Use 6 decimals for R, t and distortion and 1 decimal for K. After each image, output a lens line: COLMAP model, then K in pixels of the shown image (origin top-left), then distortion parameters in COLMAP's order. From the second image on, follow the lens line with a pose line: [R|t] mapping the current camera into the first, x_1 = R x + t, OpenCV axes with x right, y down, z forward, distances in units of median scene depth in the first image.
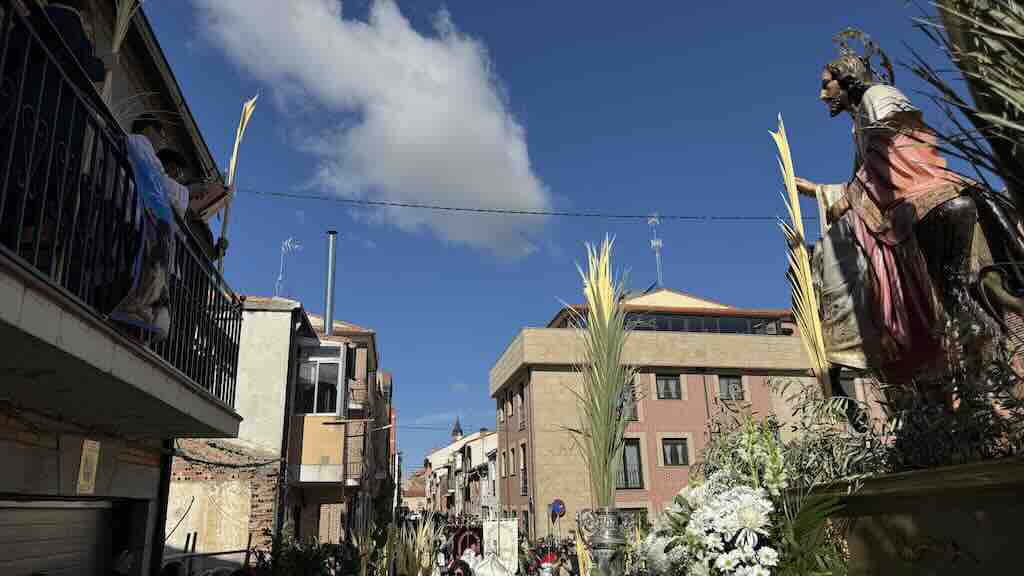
lens RADIAL K [[719.5, 0, 515.0], [0, 719.5, 273.9], [0, 0, 1]] dist [0.050388, -0.003220]
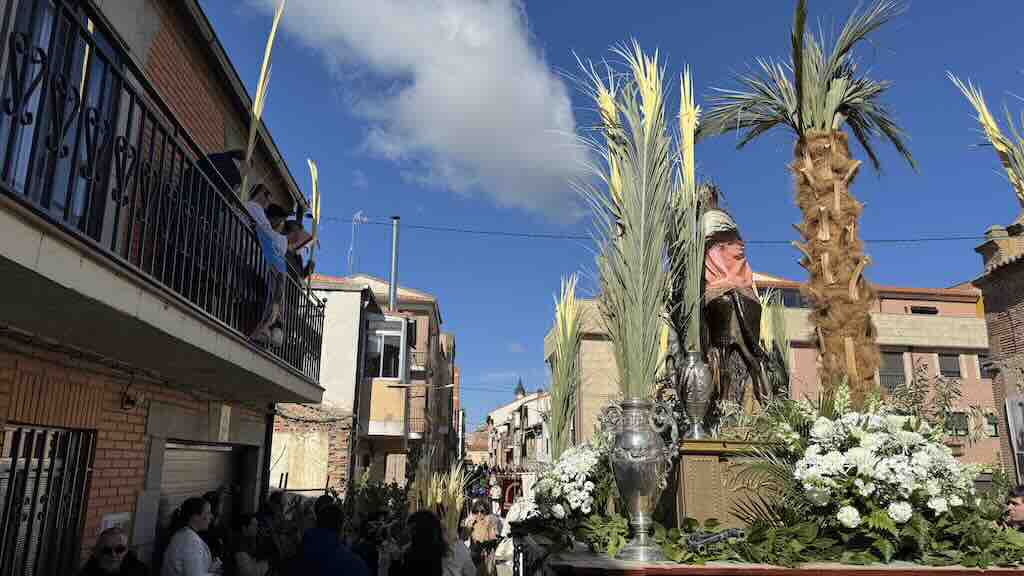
lens RADIAL K [[739.8, 0, 509.1], [0, 739.8, 288.5], [0, 0, 1]] dist [0.187040, 0.000106]
pose [[0.994400, 0.016571, -0.104374, 0.053011], [-0.008044, 0.996633, 0.081597, -0.050684], [0.105375, -0.080301, 0.991185, -0.162360]]
